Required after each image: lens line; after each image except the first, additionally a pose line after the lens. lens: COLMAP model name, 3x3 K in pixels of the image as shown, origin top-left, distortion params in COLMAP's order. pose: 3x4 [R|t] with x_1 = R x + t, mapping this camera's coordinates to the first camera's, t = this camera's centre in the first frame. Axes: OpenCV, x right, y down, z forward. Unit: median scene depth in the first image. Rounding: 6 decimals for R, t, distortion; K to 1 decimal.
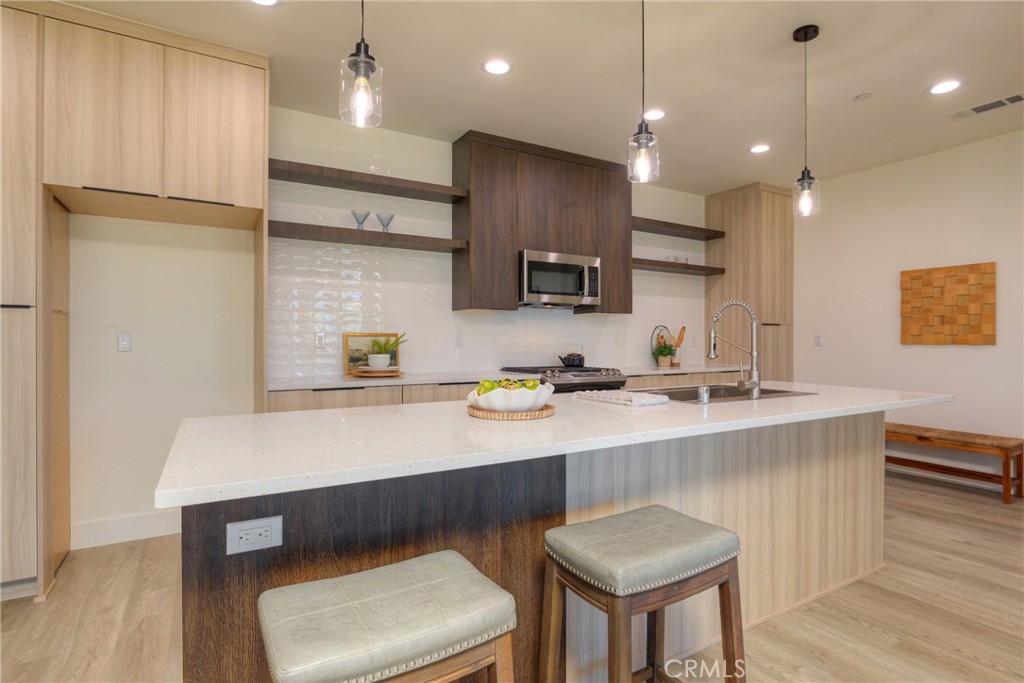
lens RADIAL K [[528.6, 0, 512.0], [0, 528.6, 341.5], [0, 0, 1]] dist [-0.012108, 0.000314]
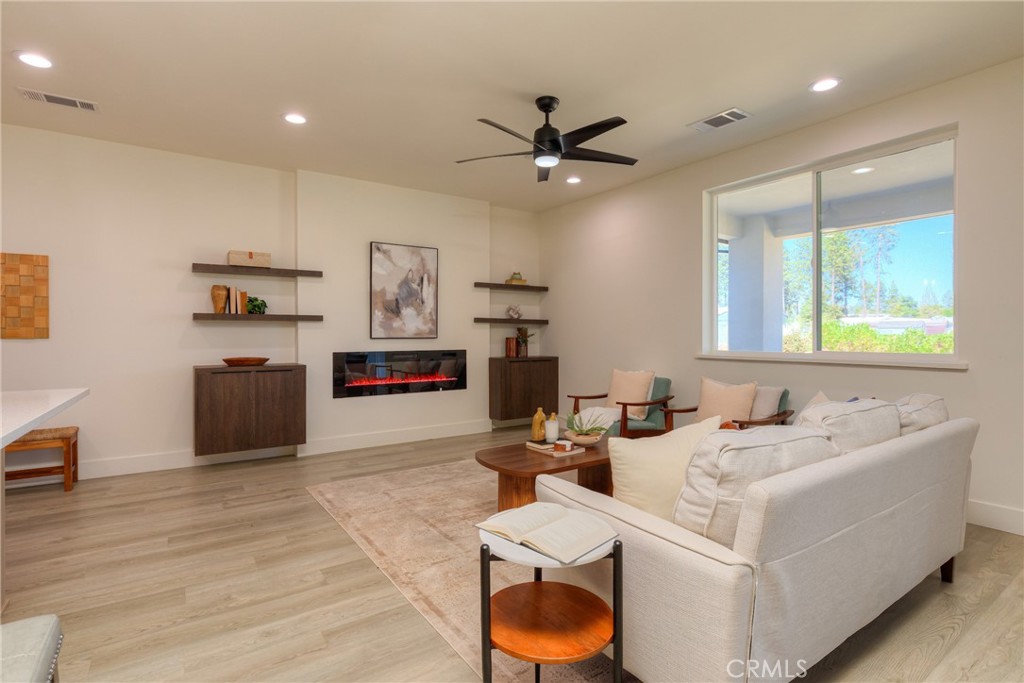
lens RADIAL K [[505.7, 0, 511.3], [0, 505.7, 335.0], [0, 0, 1]] dist [-0.000506, 0.000388]
pose [[-0.052902, -0.001856, 0.998598, -0.091789], [0.008323, 0.999963, 0.002300, 0.005457], [-0.998565, 0.008433, -0.052884, 0.160979]]
